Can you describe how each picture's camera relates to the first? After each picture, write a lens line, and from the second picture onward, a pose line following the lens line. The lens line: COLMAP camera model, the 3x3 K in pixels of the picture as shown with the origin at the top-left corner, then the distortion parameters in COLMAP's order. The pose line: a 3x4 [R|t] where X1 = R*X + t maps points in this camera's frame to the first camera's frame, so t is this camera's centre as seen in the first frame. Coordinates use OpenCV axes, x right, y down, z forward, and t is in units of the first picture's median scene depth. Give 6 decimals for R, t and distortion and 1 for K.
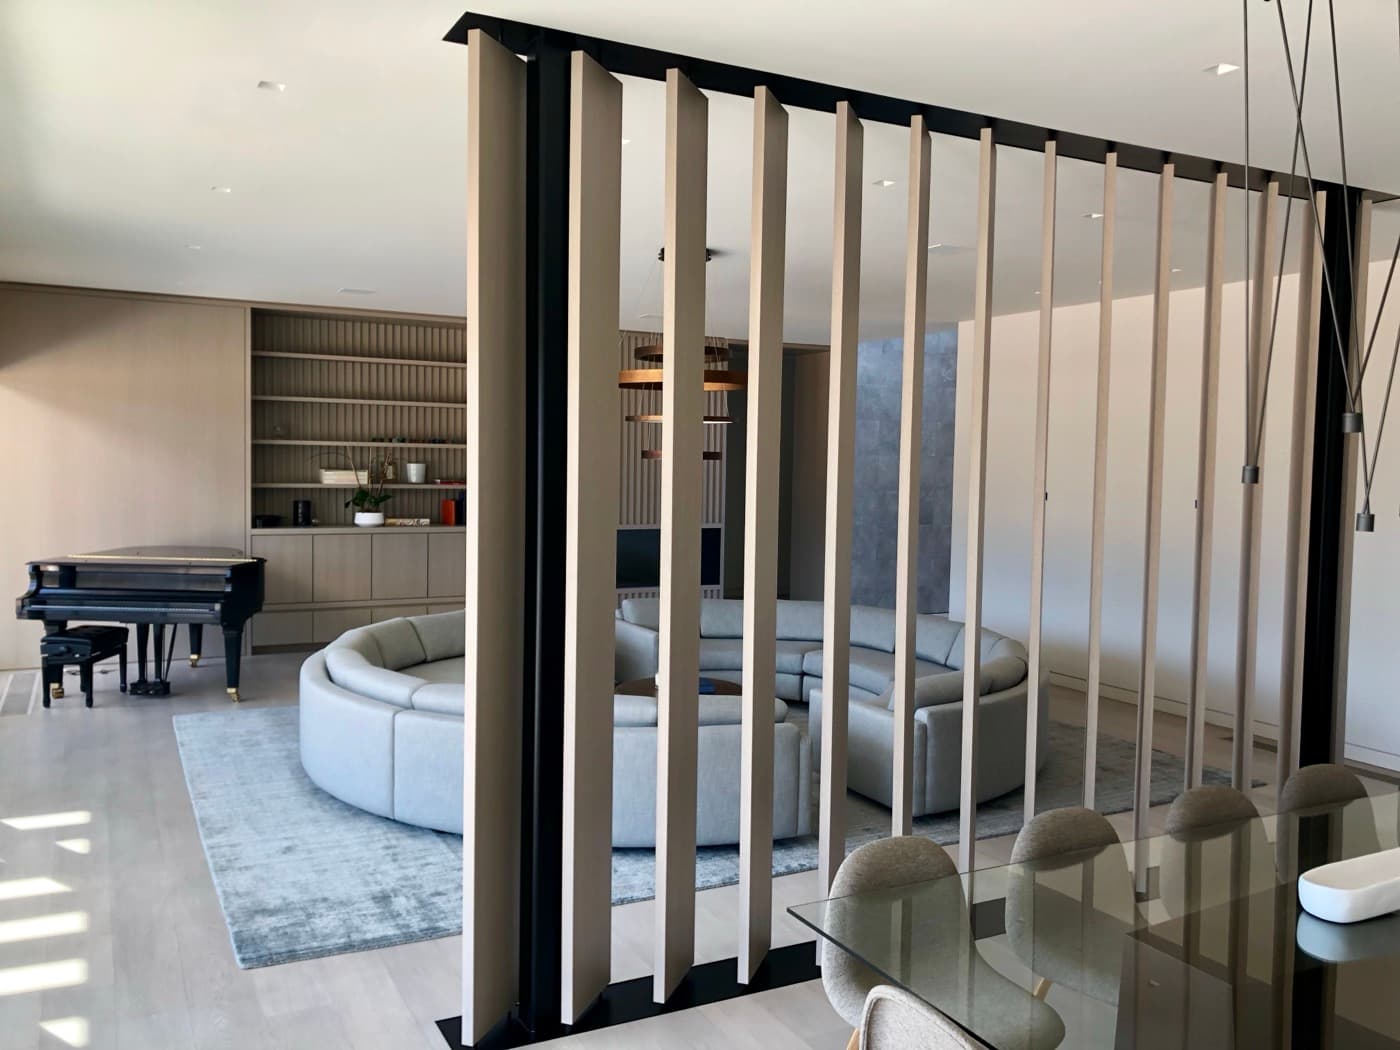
lens RADIAL K [[1161.9, 0, 700.0], [0, 1161.9, 525.0], [0, 0, 1]] dist [0.102987, -0.146667]
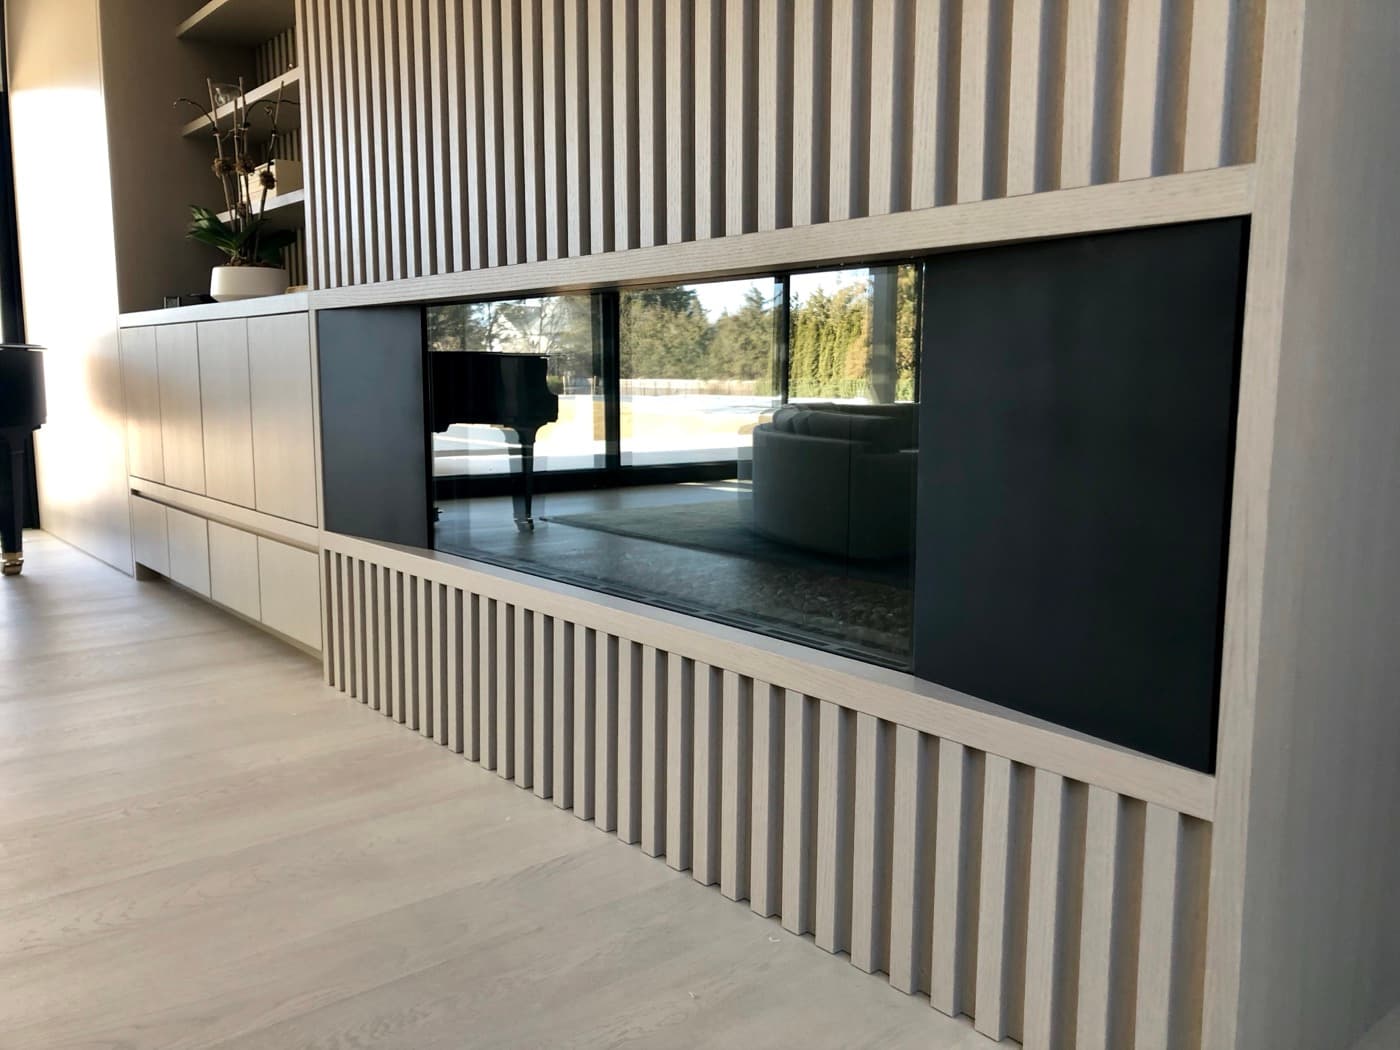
lens RADIAL K [[1161.9, 0, 700.0], [0, 1161.9, 525.0], [0, 0, 1]] dist [0.102987, -0.146667]
pose [[0.205705, 0.112733, -0.972099, 0.124279], [-0.057079, 0.993034, 0.103082, 0.023956], [0.976948, 0.034282, 0.210706, 1.071447]]
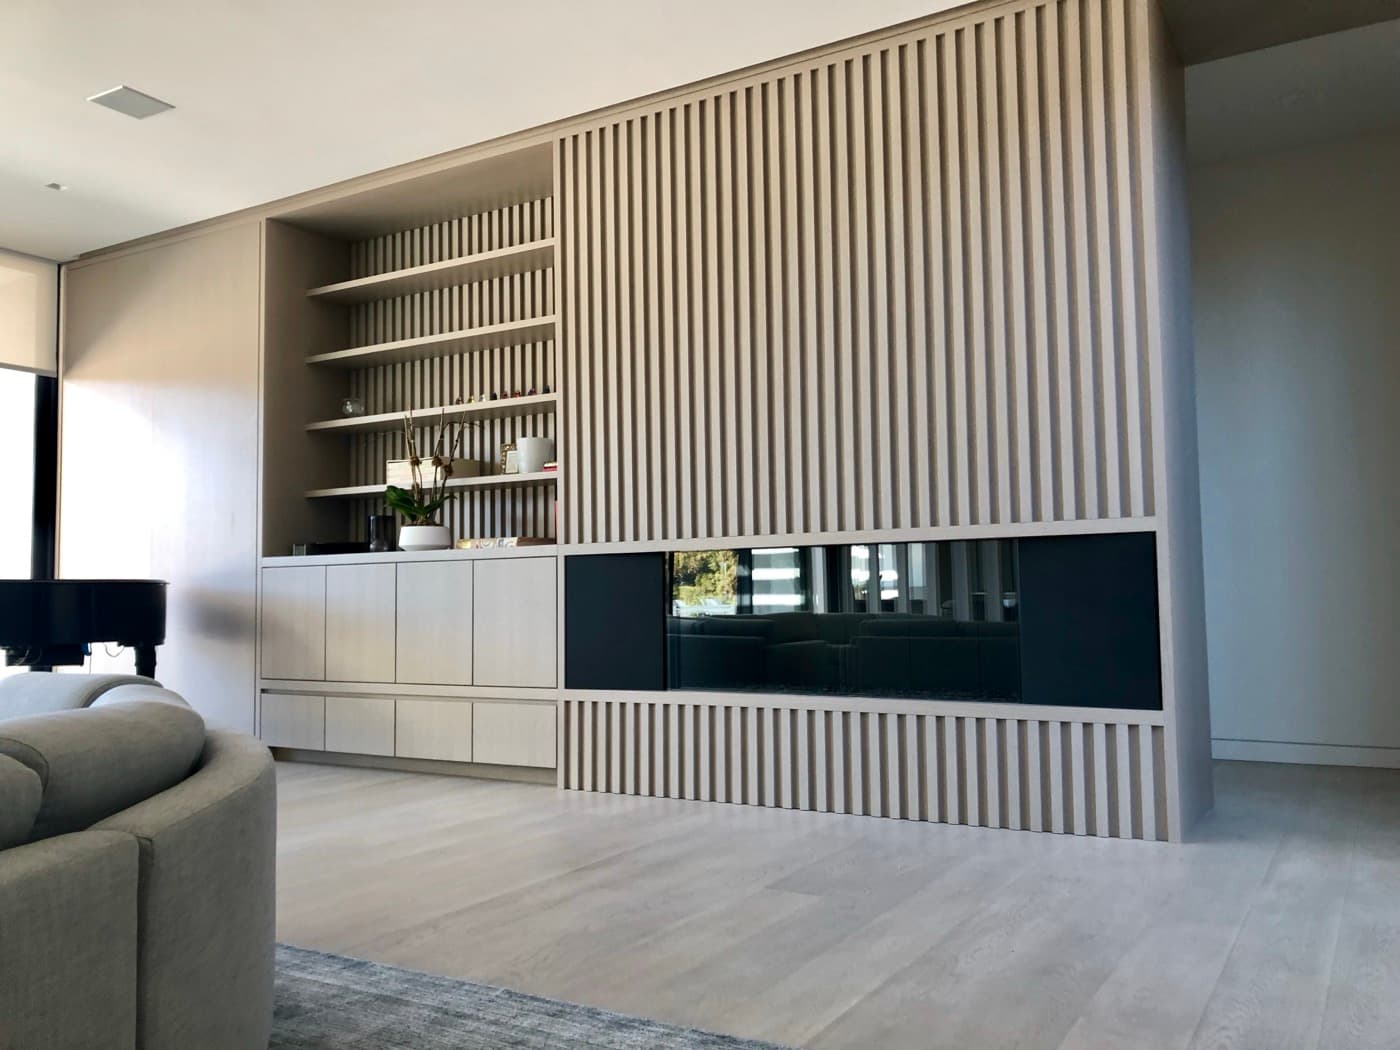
lens RADIAL K [[1141.6, 0, 698.6], [0, 1141.6, 519.3], [0, 0, 1]] dist [0.030688, 0.002454]
pose [[0.517239, -0.083361, -0.851772, 0.256668], [-0.026916, 0.993168, -0.113543, 0.044420], [0.855418, 0.081655, 0.511462, 0.835306]]
